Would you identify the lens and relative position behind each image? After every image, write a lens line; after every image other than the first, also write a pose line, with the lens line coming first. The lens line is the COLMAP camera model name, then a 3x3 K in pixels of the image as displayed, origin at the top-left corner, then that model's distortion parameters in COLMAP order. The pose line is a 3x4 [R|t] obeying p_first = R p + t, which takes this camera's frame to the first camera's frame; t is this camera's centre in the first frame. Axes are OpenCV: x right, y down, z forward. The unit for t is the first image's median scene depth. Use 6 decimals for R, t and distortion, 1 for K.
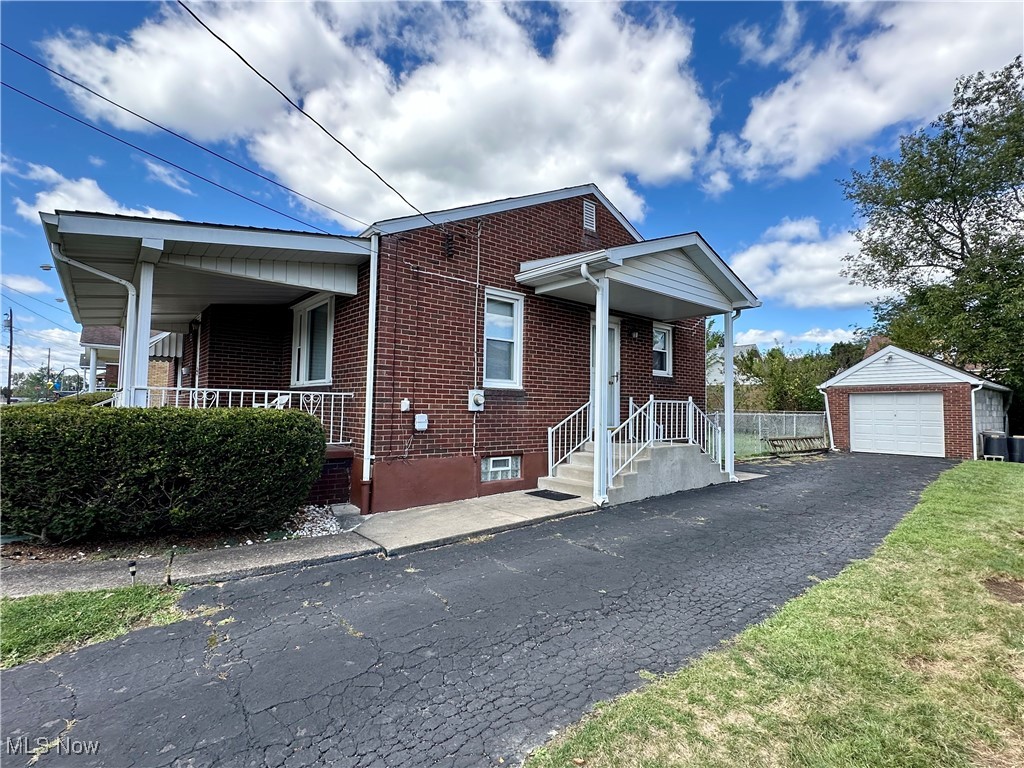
lens RADIAL K [[515.0, 0, 512.0], [0, 515.0, 384.0], [0, 0, 1]] dist [-0.000739, -0.000121]
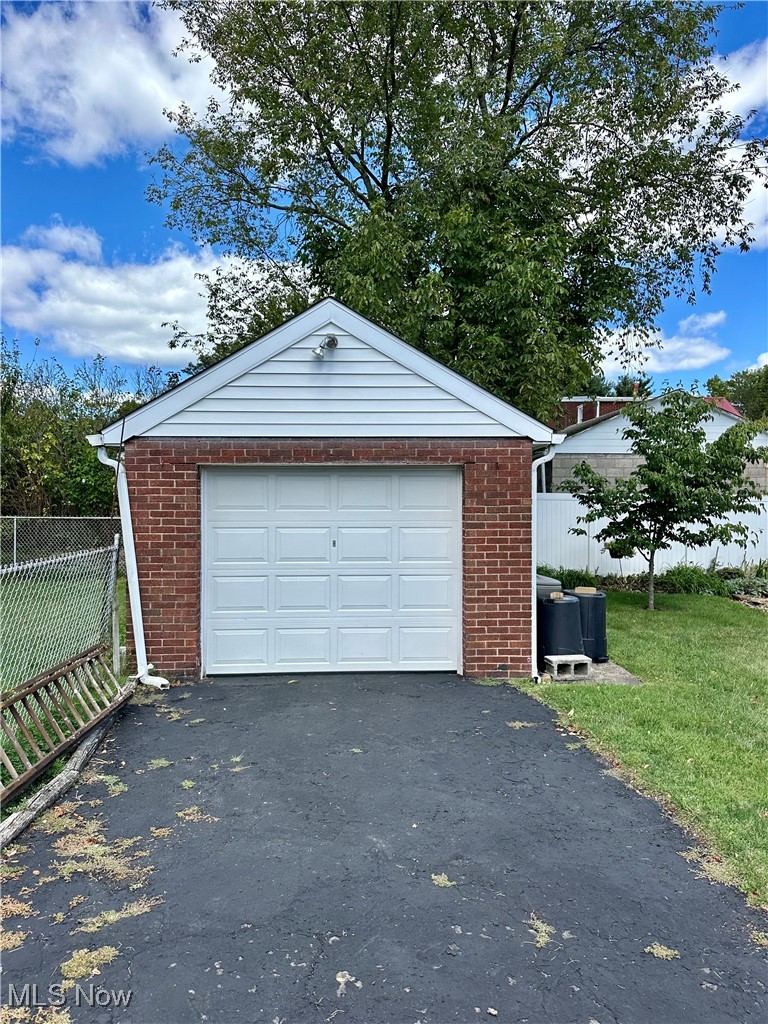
lens RADIAL K [[716.0, 0, 384.0], [0, 716.0, 512.0], [0, 0, 1]] dist [0.030419, -0.001495]
pose [[0.610801, -0.022431, 0.791467, 0.257984], [-0.031441, 0.998123, 0.052552, 0.011918], [-0.791160, -0.056984, 0.608949, 0.430936]]
